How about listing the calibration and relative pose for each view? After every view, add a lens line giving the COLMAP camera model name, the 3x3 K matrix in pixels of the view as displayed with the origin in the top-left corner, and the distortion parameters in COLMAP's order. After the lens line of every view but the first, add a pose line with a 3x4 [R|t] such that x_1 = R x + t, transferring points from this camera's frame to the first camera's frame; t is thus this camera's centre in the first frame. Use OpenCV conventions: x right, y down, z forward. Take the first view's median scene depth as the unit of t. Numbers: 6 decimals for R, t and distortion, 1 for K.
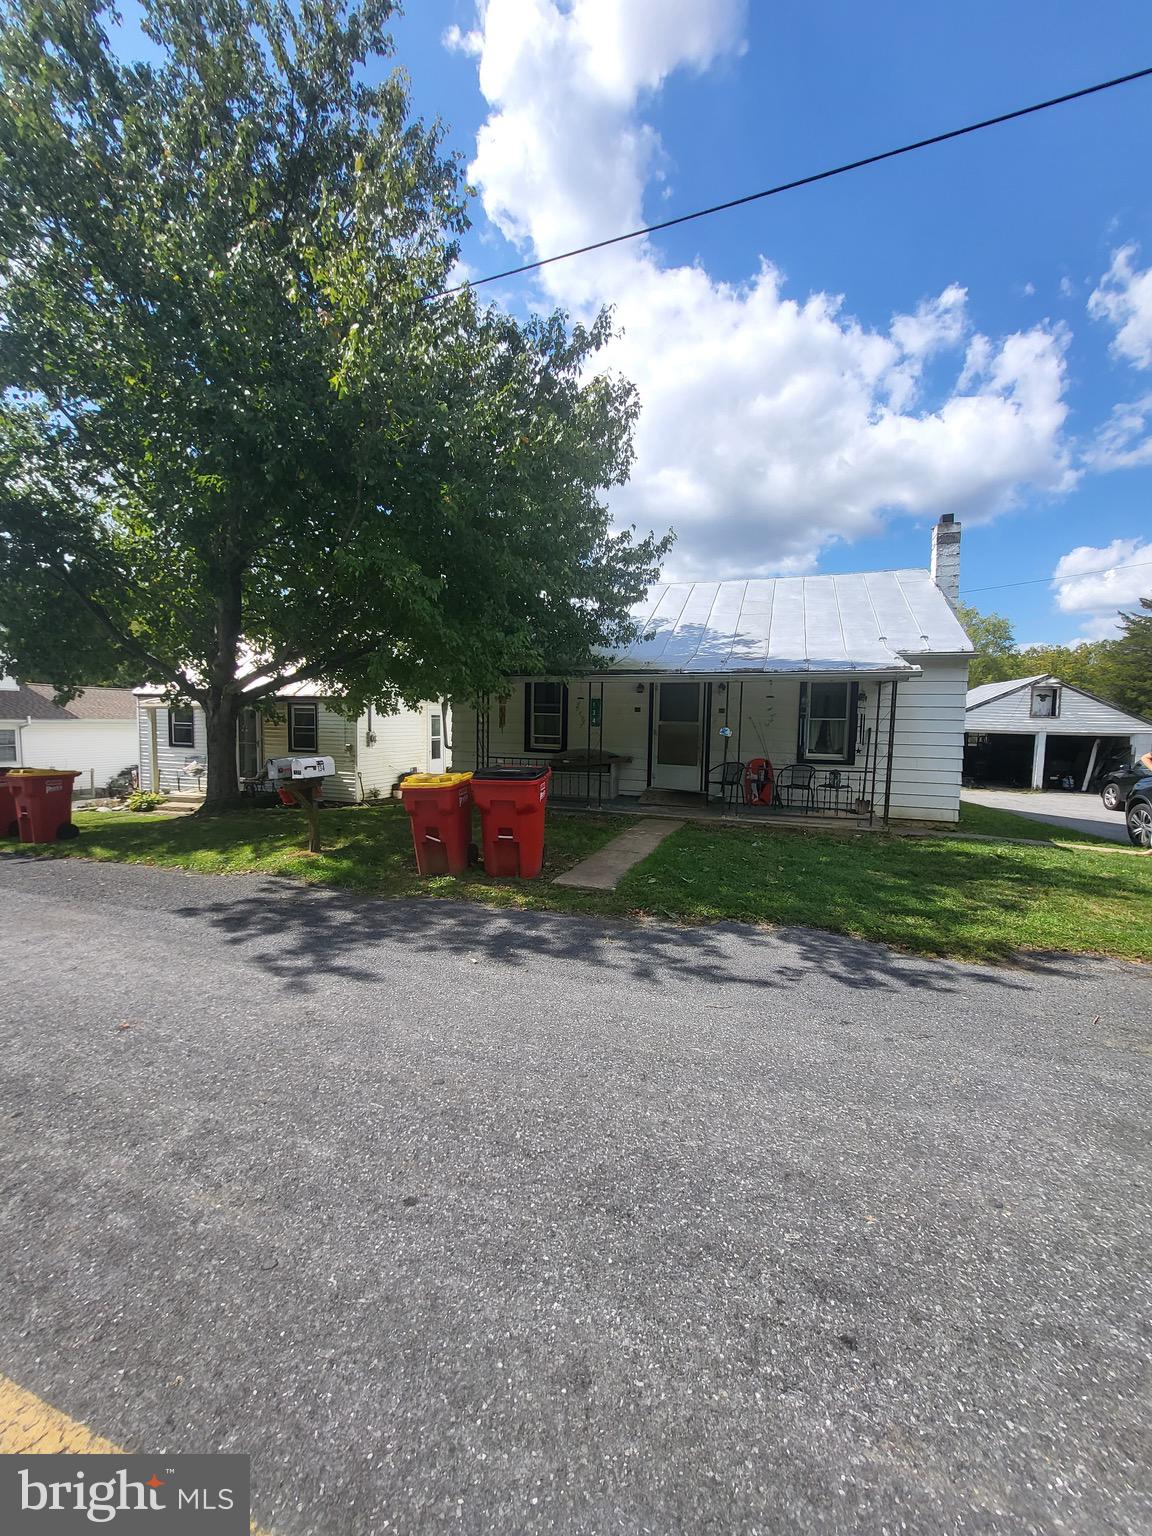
lens RADIAL K [[598.8, 0, 568.7], [0, 598.8, 773.8], [0, 0, 1]] dist [-0.000700, -0.000246]
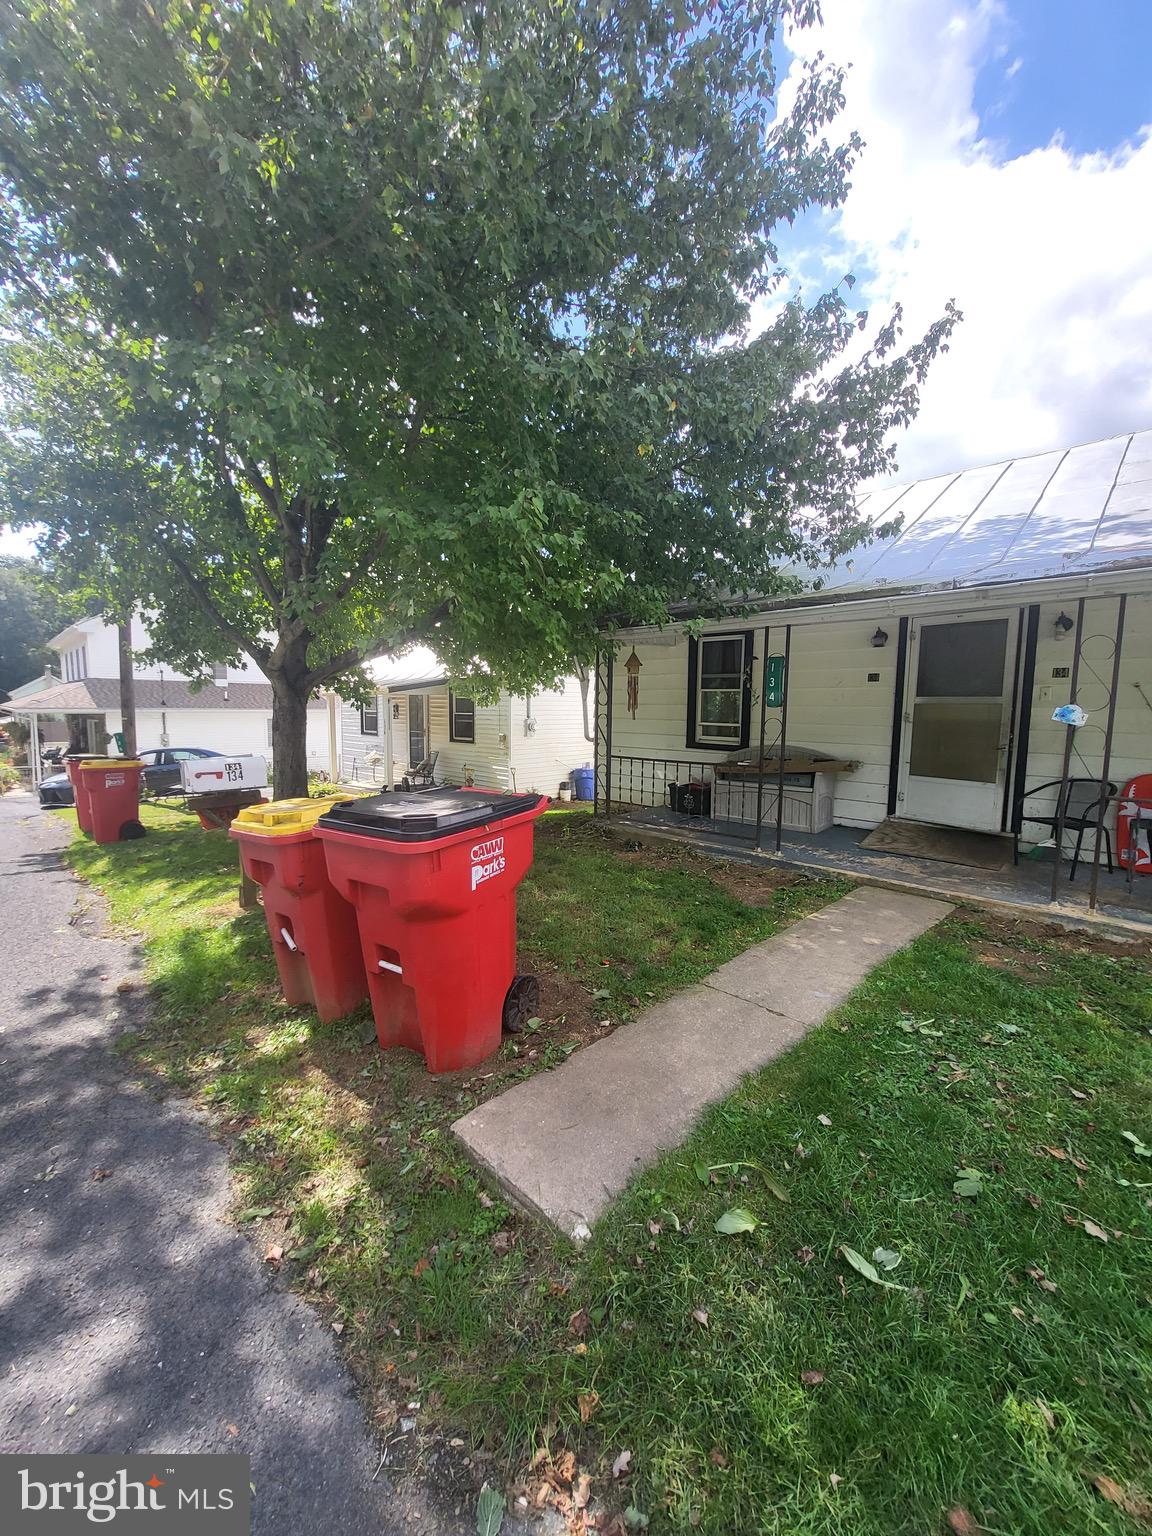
lens RADIAL K [[598.8, 0, 569.6], [0, 598.8, 772.9], [0, 0, 1]] dist [-0.000700, -0.000246]
pose [[0.906914, 0.034937, -0.419865, 0.103650], [-0.027477, 0.999339, 0.023803, -0.024799], [0.420419, -0.010051, 0.907274, 0.403458]]
